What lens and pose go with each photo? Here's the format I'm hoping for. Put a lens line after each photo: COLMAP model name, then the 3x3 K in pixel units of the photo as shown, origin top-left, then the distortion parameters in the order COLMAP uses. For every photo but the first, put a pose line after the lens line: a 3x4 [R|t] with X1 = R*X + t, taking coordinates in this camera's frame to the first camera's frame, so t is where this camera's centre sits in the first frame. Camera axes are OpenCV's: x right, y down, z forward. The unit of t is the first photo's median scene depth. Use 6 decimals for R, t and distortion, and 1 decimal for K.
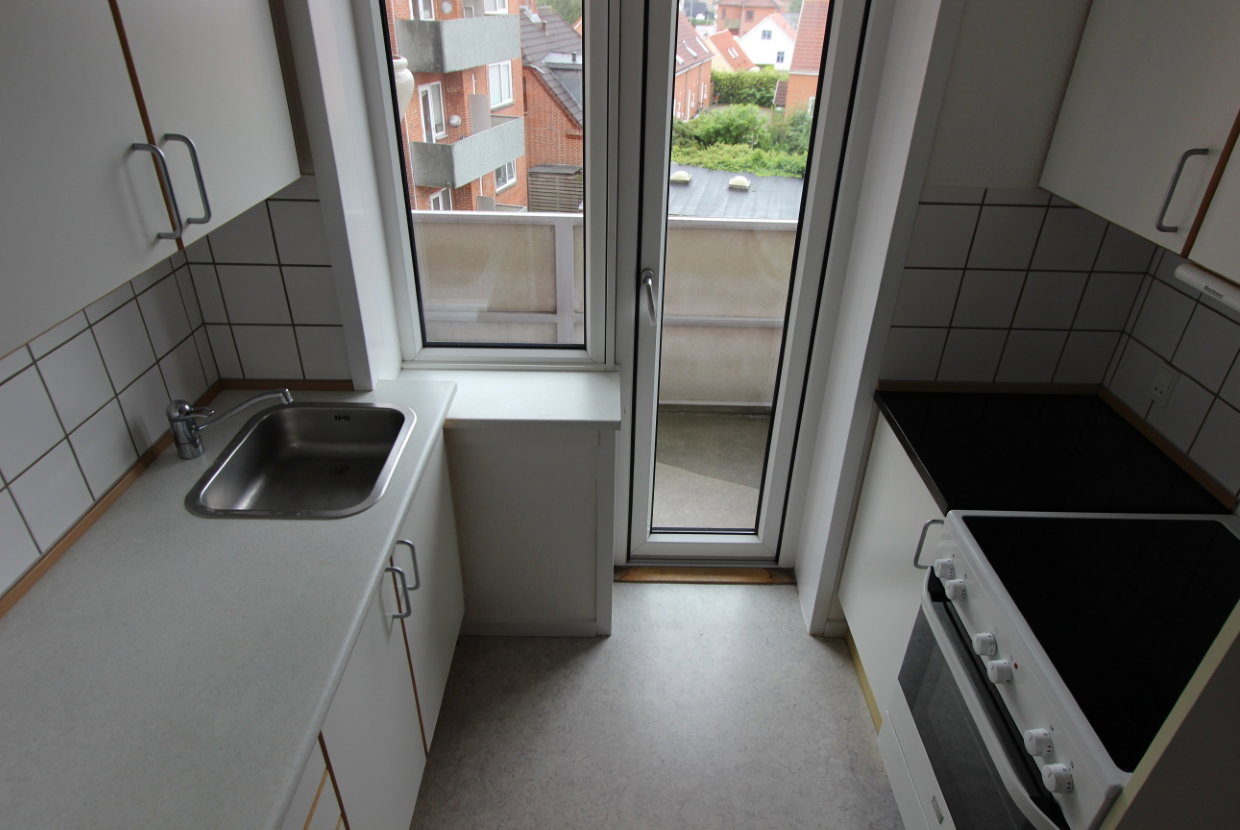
lens RADIAL K [[734.0, 0, 620.0], [0, 734.0, 415.0], [0, 0, 1]] dist [0.000526, -0.000174]
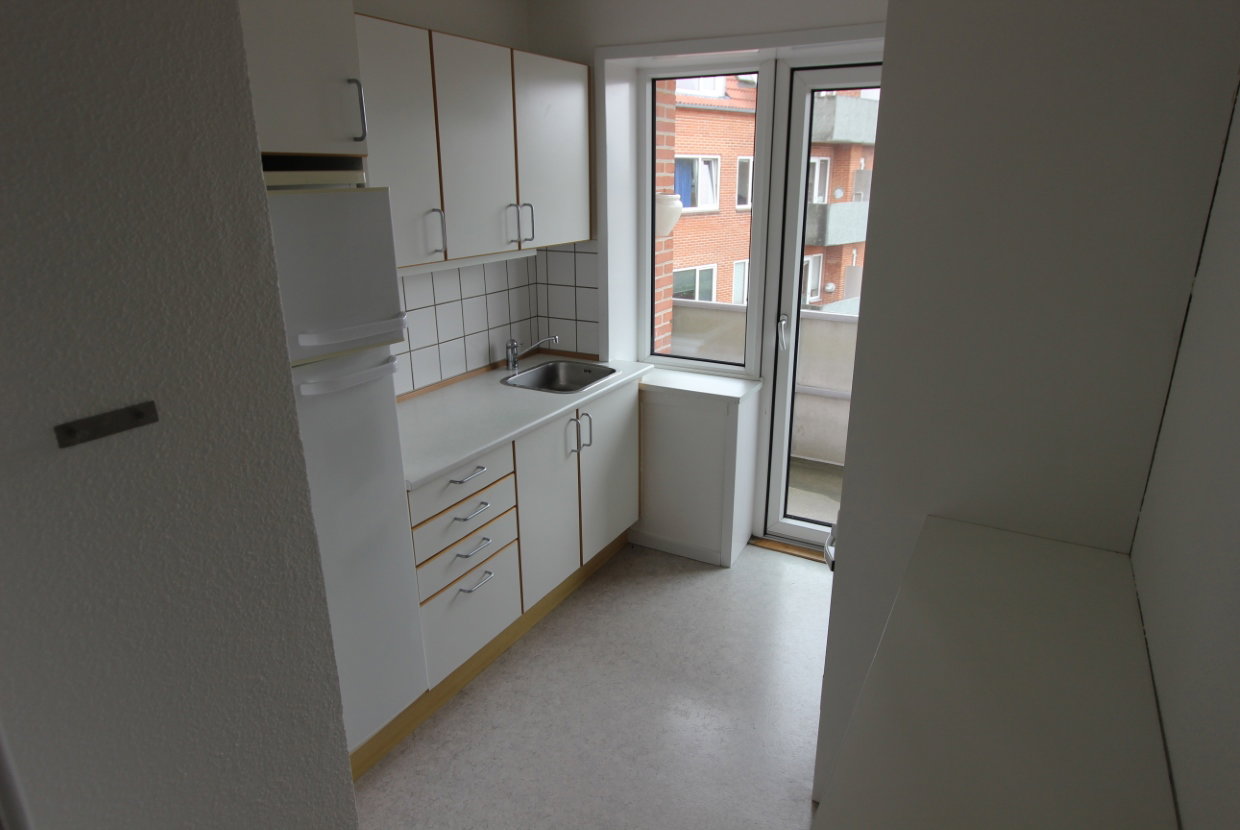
lens RADIAL K [[734.0, 0, 620.0], [0, 734.0, 415.0], [0, 0, 1]] dist [0.000526, -0.000174]
pose [[0.870190, 0.129595, -0.475368, 0.501473], [-0.230755, 0.959634, -0.160796, 0.336873], [0.435341, 0.249616, 0.864968, -0.445873]]
